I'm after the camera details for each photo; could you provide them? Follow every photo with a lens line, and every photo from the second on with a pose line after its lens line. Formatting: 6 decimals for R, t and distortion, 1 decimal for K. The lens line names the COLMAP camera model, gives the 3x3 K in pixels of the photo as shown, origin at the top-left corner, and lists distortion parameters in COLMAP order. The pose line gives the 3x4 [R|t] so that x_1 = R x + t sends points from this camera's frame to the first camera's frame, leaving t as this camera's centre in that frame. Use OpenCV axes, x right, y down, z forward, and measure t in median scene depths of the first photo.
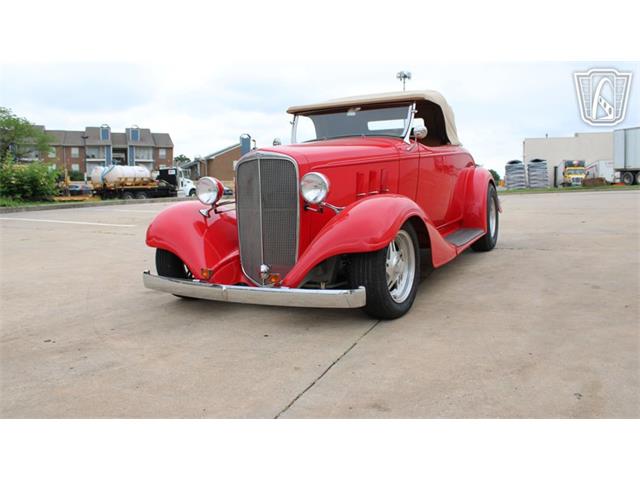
lens RADIAL K [[532.1, 0, 317.6], [0, 532.1, 235.6], [0, 0, 1]] dist [-0.148186, 0.125244]
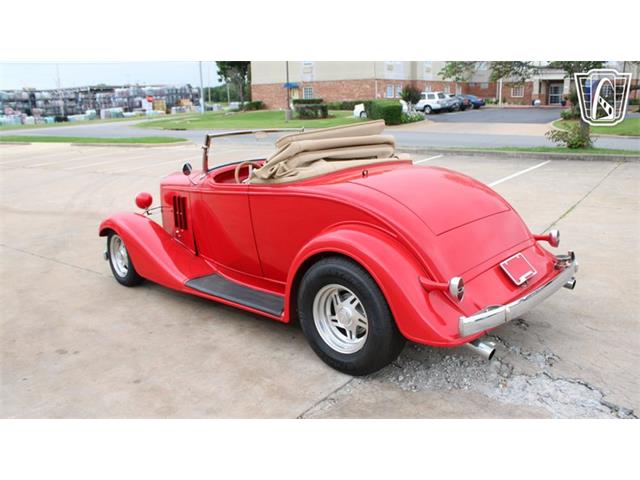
lens RADIAL K [[532.1, 0, 316.8], [0, 532.1, 240.9], [0, 0, 1]] dist [-0.148186, 0.125244]
pose [[-0.260246, 0.263816, -0.928802, 0.329314], [-0.056154, 0.956185, 0.287328, -0.107688], [0.963908, 0.126932, -0.234029, 0.431405]]
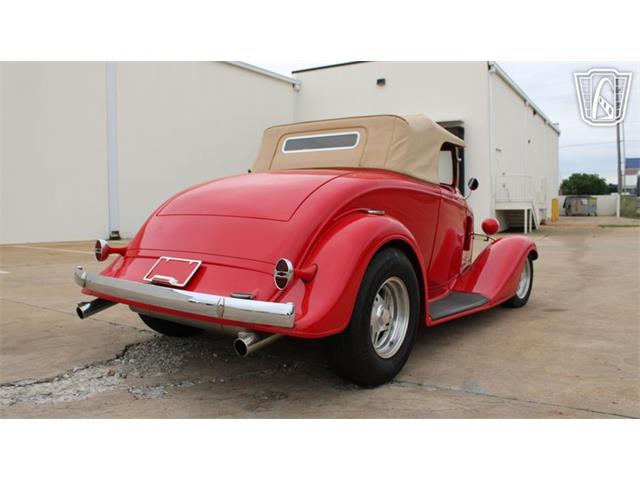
lens RADIAL K [[532.1, 0, 324.4], [0, 532.1, 236.5], [0, 0, 1]] dist [-0.148186, 0.125244]
pose [[-0.990248, 0.008411, 0.139064, 0.018435], [0.029594, 0.988095, 0.150970, -0.074530], [-0.136139, 0.153613, -0.978708, 0.638083]]
